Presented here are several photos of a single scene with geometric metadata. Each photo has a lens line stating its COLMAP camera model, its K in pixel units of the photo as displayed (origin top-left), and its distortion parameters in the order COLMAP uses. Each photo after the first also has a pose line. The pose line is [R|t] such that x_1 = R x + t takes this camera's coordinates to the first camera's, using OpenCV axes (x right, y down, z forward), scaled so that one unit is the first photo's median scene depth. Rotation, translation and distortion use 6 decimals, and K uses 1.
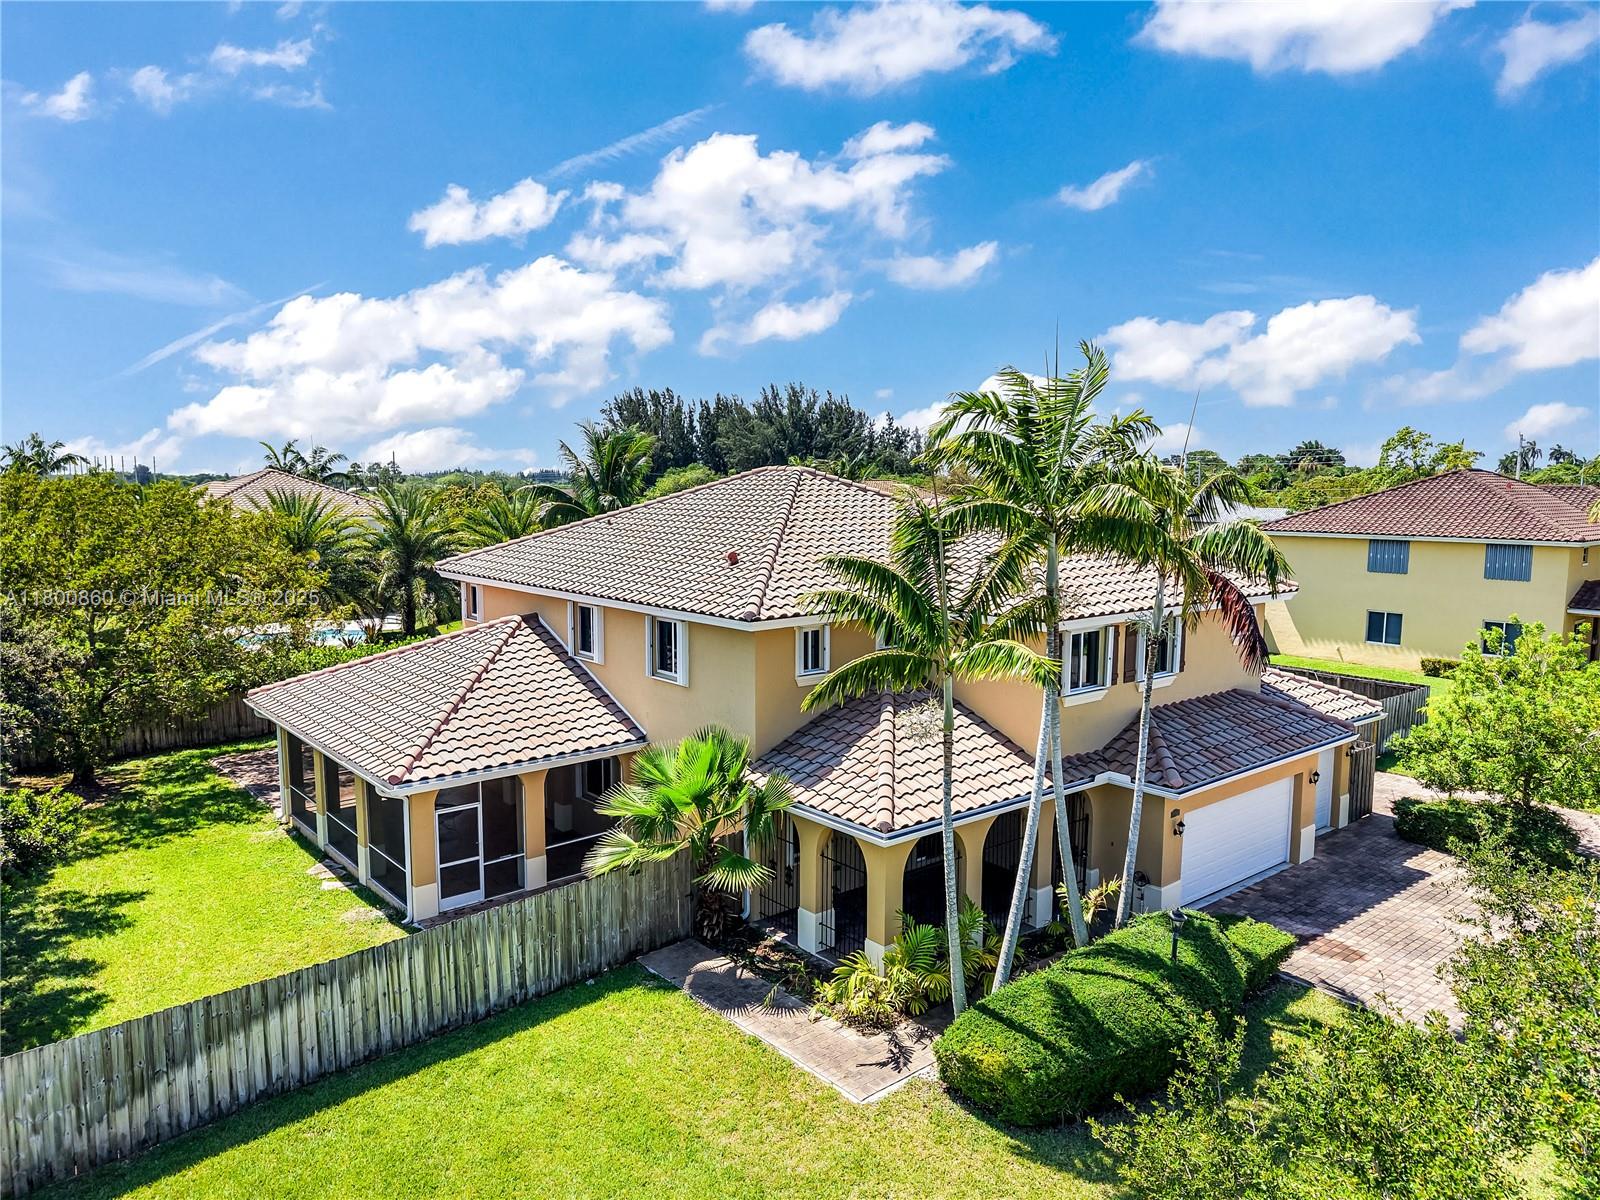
lens RADIAL K [[1095.2, 0, 800.0], [0, 1095.2, 600.0], [0, 0, 1]] dist [0.013457, -0.002731]
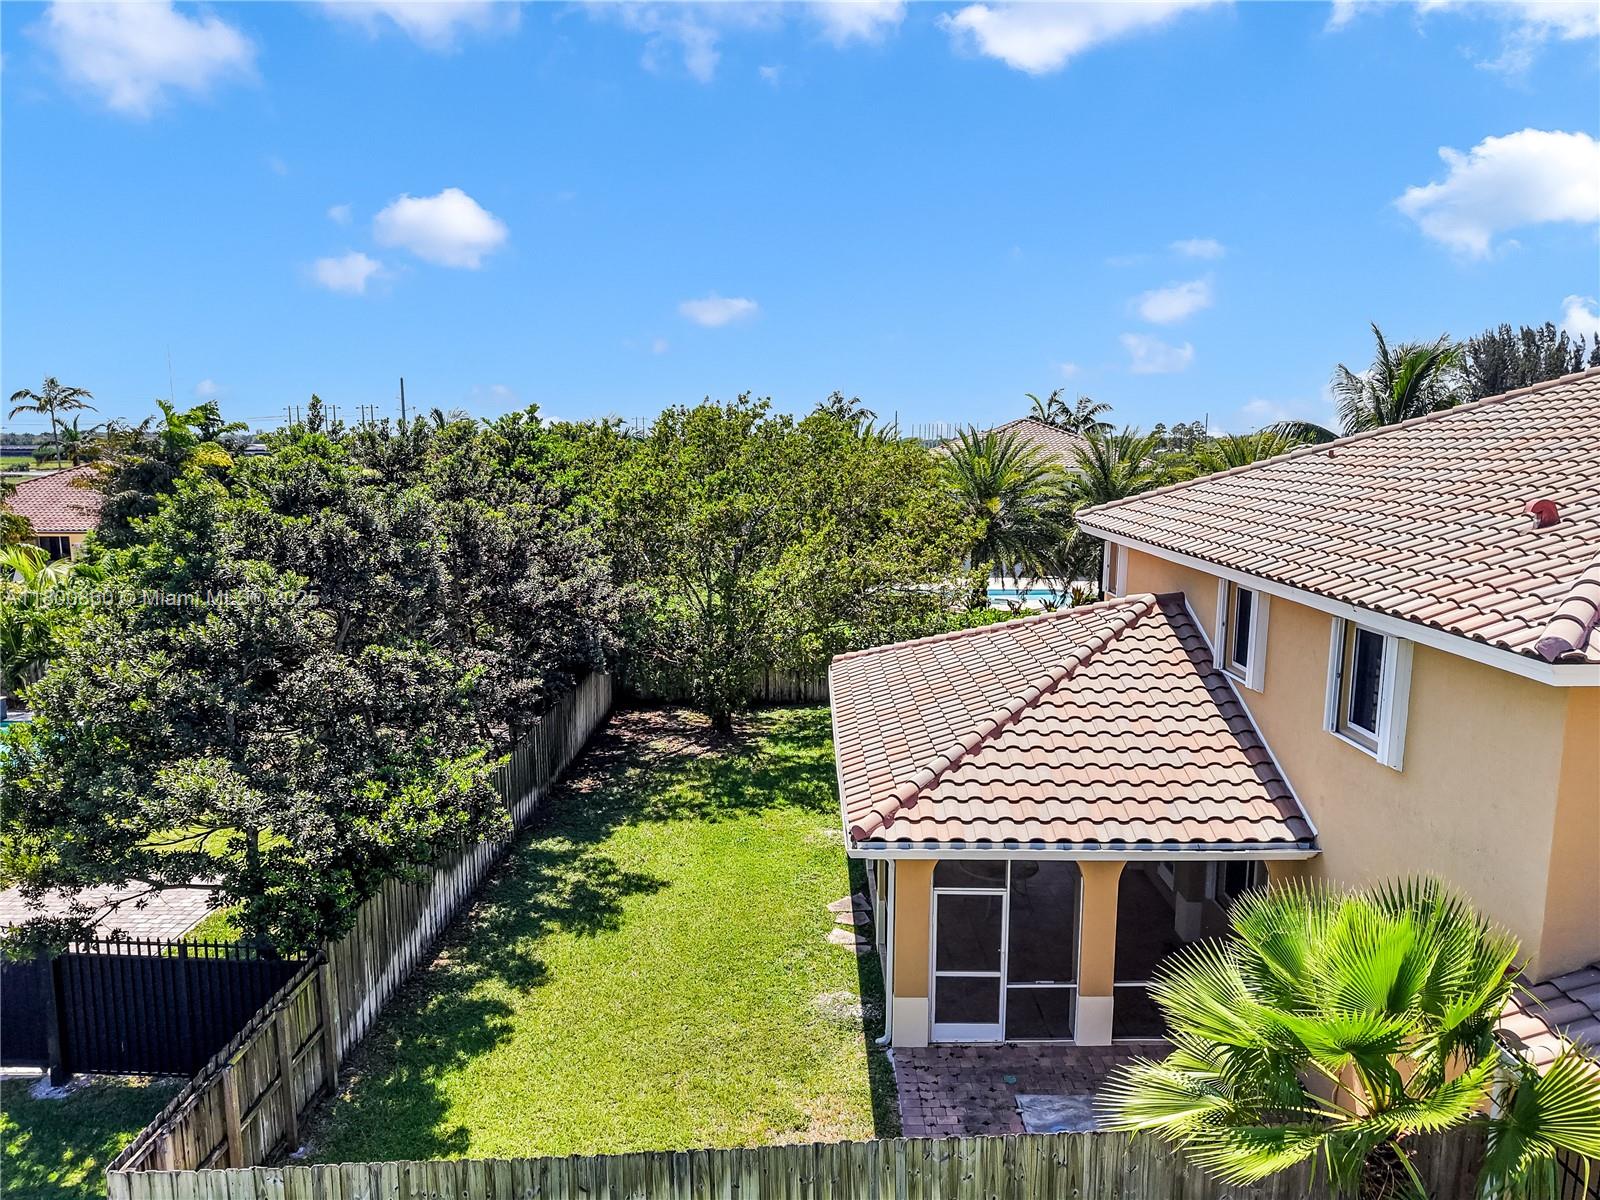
lens RADIAL K [[1088.0, 0, 787.8], [0, 1088.0, 607.2], [0, 0, 1]] dist [0.050170, -0.060700]
pose [[0.755196, 0.094414, -0.648665, 0.002963], [-0.068318, 0.995520, 0.065361, -0.007382], [0.651930, -0.005045, 0.758263, 0.445196]]
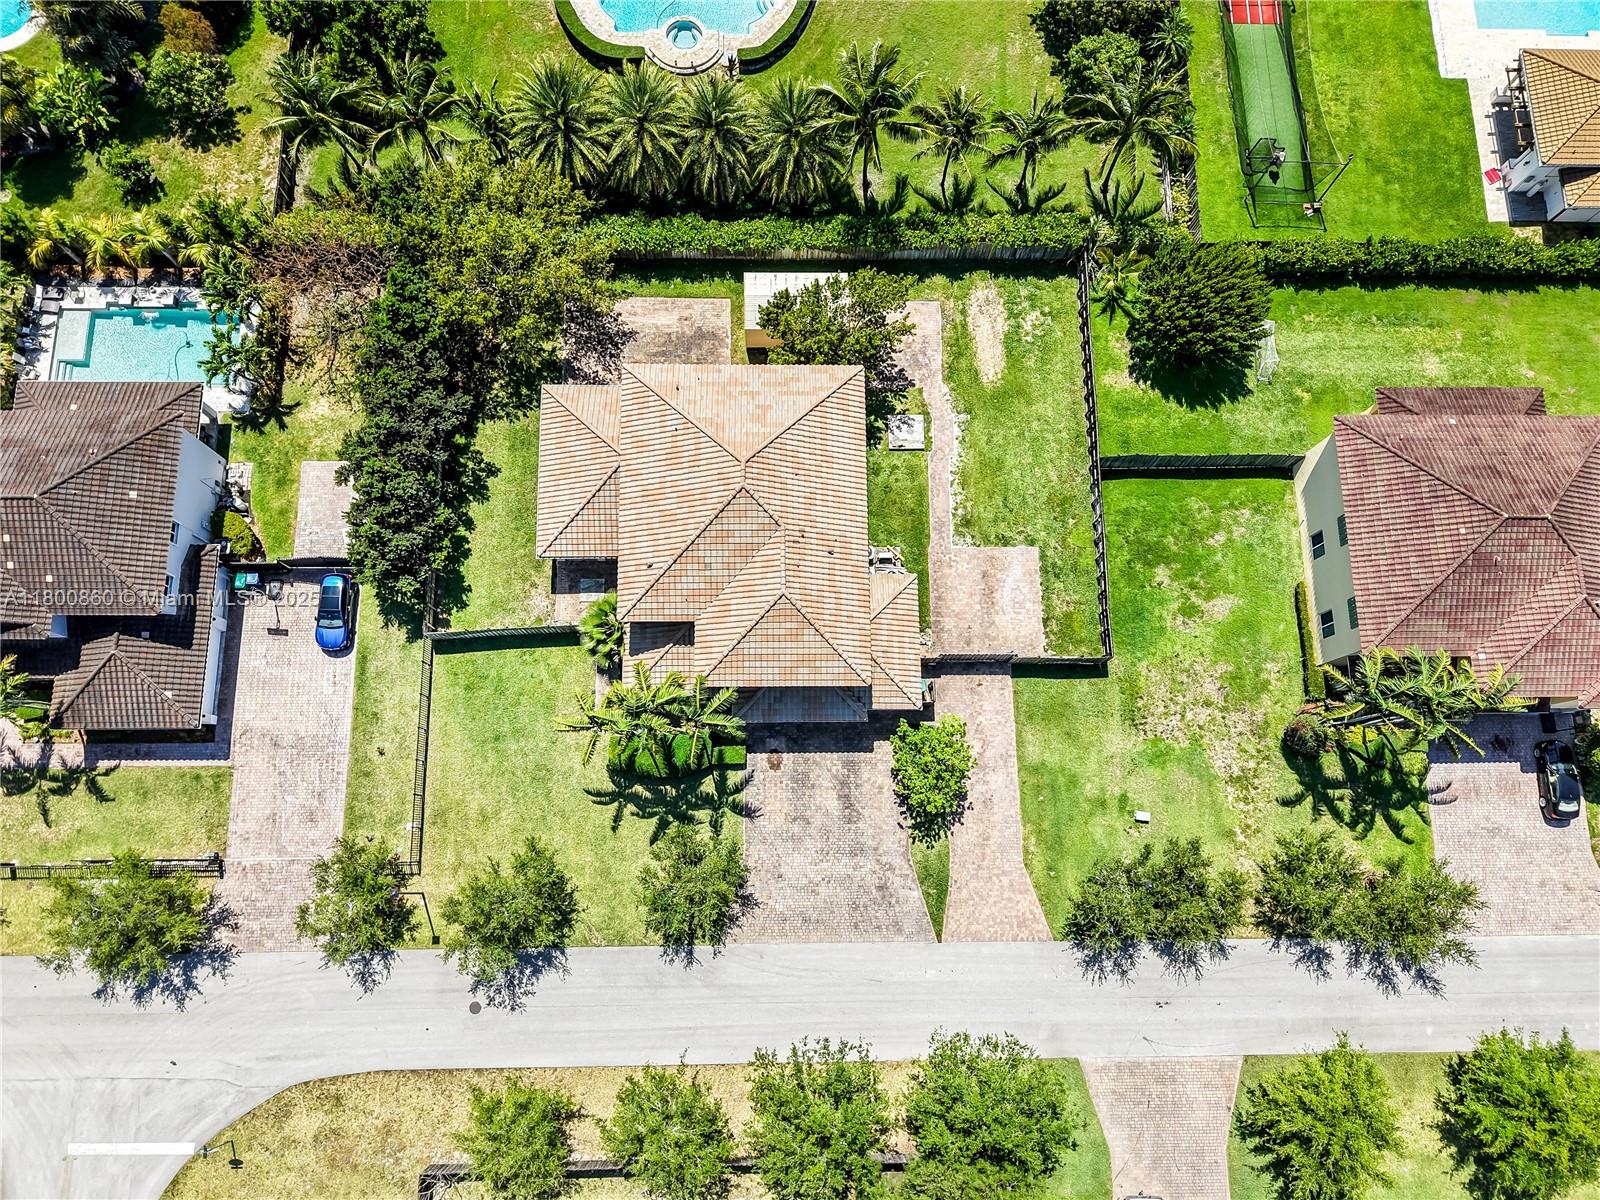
lens RADIAL K [[1145.8, 0, 804.0], [0, 1145.8, 607.6], [0, 0, 1]] dist [0.061426, -0.104538]
pose [[0.774227, 0.621253, -0.120904, 0.611560], [-0.099279, 0.307874, 0.946233, -2.604054], [0.625073, -0.720596, 0.300042, 0.366003]]
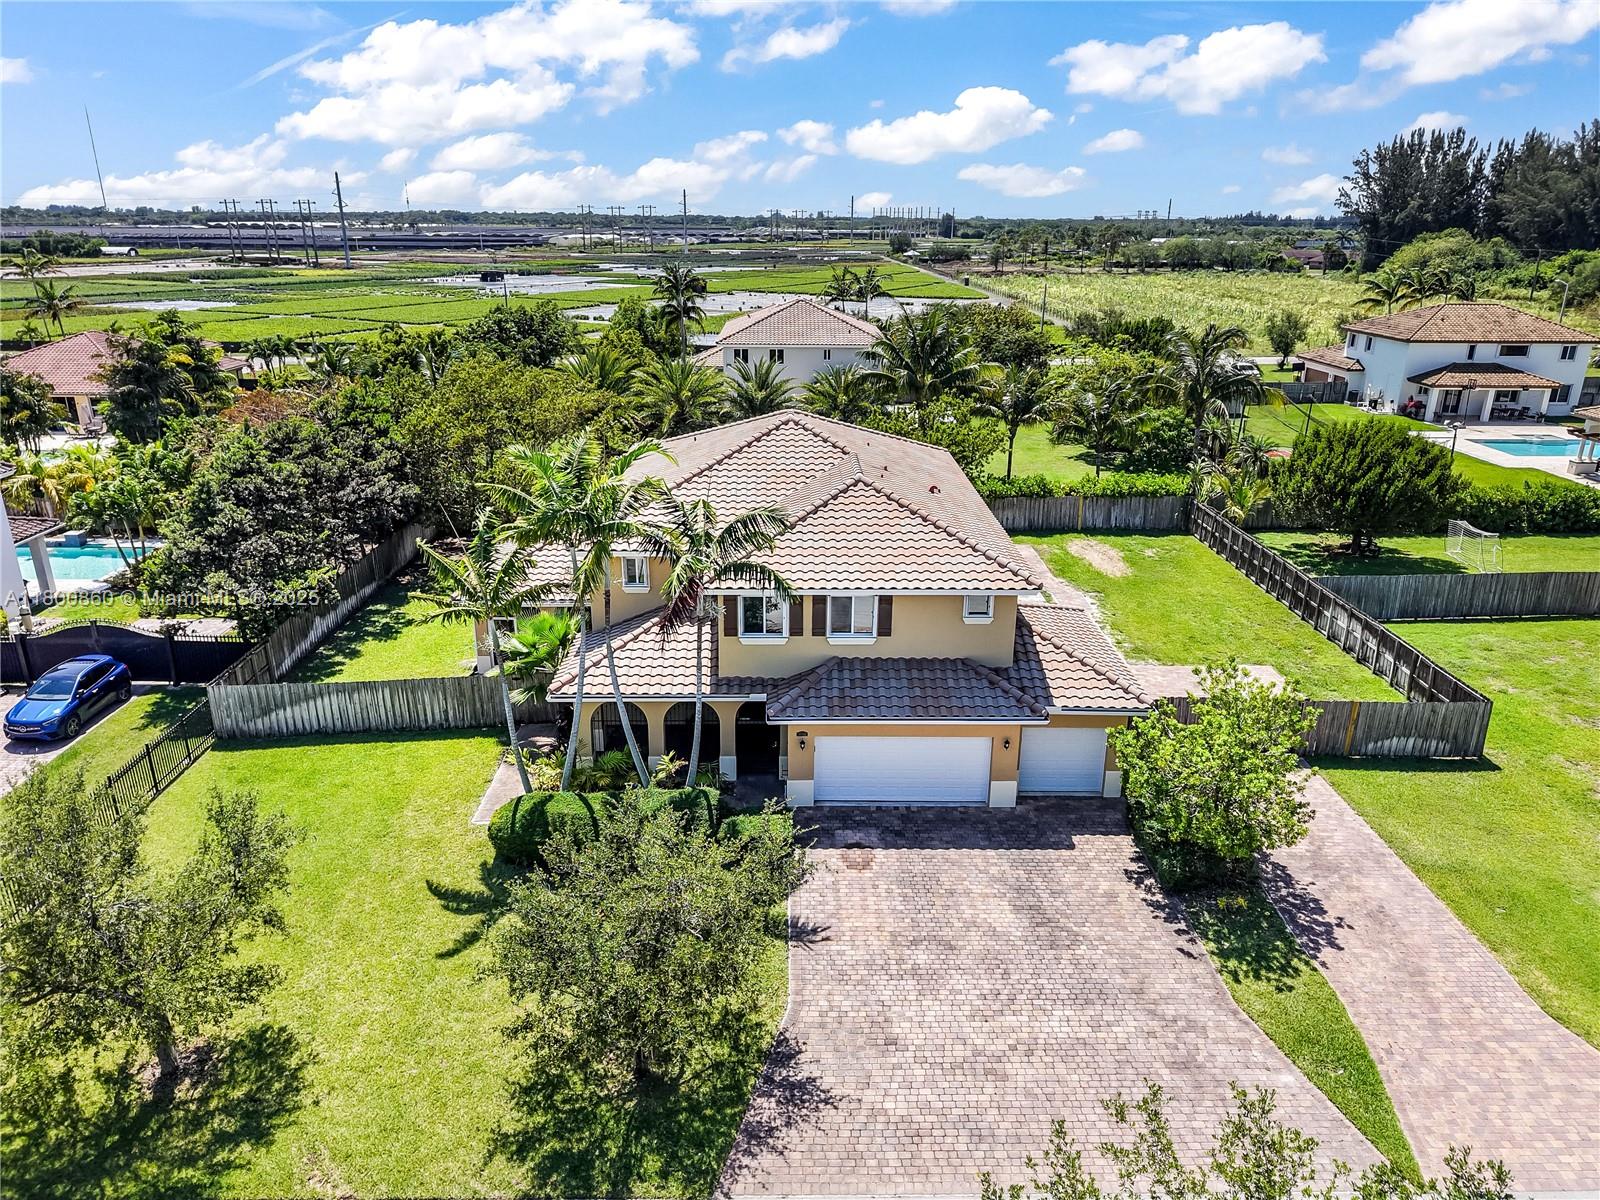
lens RADIAL K [[1095.2, 0, 800.0], [0, 1095.2, 600.0], [0, 0, 1]] dist [0.013457, -0.002731]
pose [[0.776088, 0.208190, -0.595268, 1.073841], [-0.070706, 0.966709, 0.245915, -0.297037], [0.626648, -0.148762, 0.764972, -0.037463]]
